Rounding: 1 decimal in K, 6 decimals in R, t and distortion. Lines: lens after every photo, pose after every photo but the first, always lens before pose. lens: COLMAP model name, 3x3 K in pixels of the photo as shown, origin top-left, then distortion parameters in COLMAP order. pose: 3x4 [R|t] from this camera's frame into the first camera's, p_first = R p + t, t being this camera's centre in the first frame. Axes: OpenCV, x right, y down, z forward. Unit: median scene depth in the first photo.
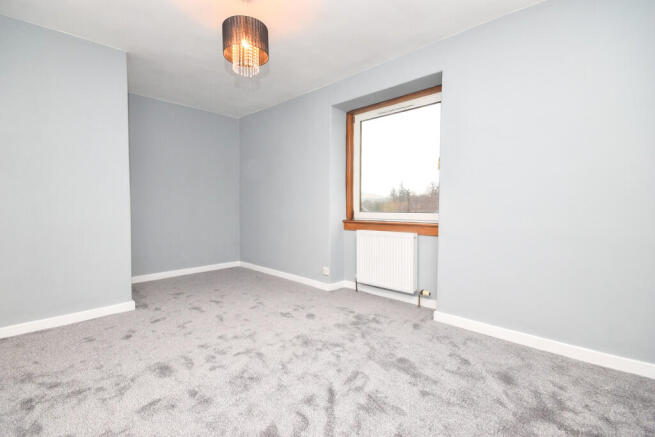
lens RADIAL K [[291.7, 0, 327.5], [0, 291.7, 218.5], [0, 0, 1]] dist [0.000541, 0.000076]
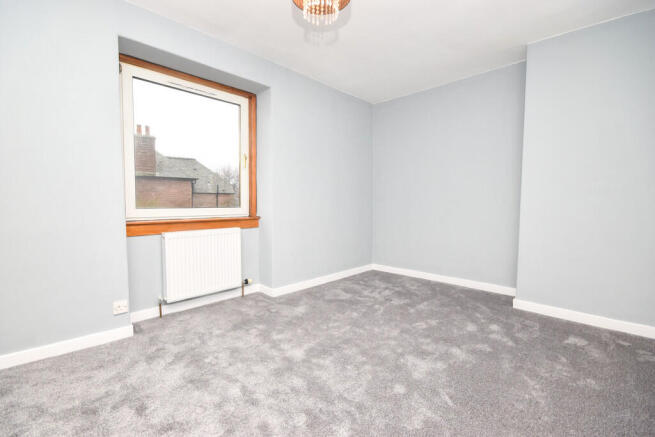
lens RADIAL K [[291.7, 0, 327.5], [0, 291.7, 218.5], [0, 0, 1]] dist [0.000541, 0.000076]
pose [[0.022050, -0.059343, 0.997994, -0.673446], [0.033149, 0.997731, 0.058595, -0.028885], [-0.999207, 0.031790, 0.023967, 0.622510]]
